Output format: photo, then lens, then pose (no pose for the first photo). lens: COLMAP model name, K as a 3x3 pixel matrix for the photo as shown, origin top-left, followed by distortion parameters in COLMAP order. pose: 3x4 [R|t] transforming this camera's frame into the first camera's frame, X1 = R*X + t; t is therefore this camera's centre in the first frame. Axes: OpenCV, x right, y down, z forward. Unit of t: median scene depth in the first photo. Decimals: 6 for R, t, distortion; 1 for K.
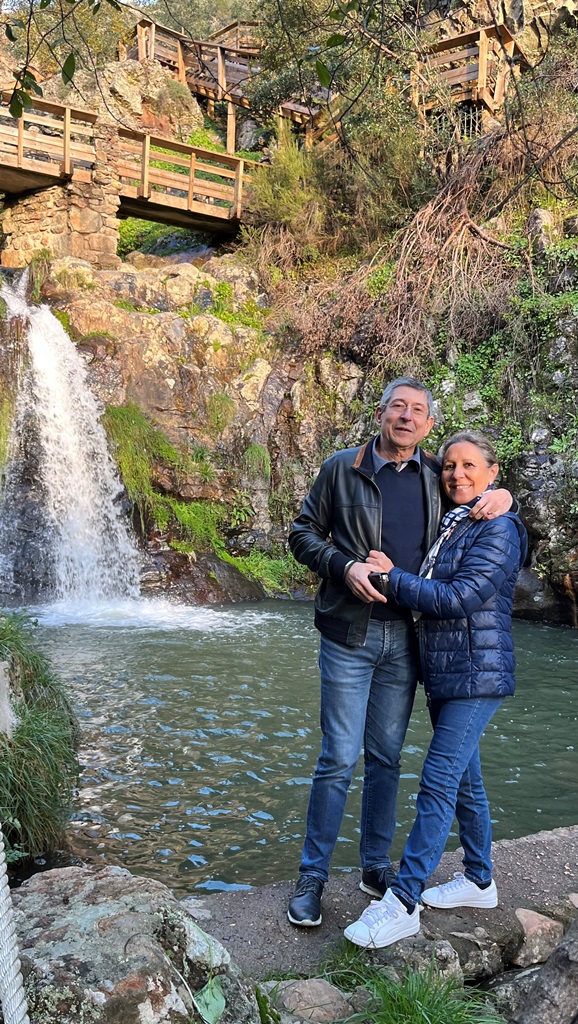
lens RADIAL K [[807.8, 0, 288.2], [0, 807.8, 512.3], [0, 0, 1]] dist [0.016975, 0.006182]
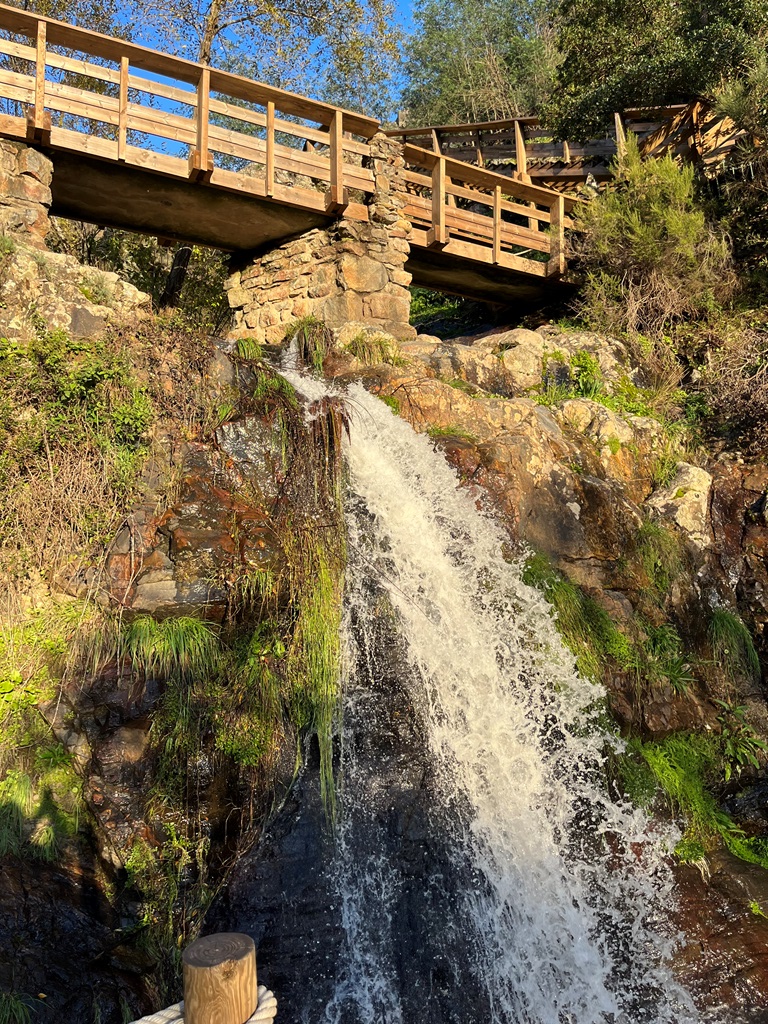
lens RADIAL K [[686.5, 0, 385.1], [0, 686.5, 513.1], [0, 0, 1]] dist [-0.010798, -0.002606]
pose [[0.997279, -0.062682, 0.038808, -0.267831], [0.068008, 0.985404, -0.156058, -0.084464], [-0.028459, 0.158273, 0.986985, 0.488650]]
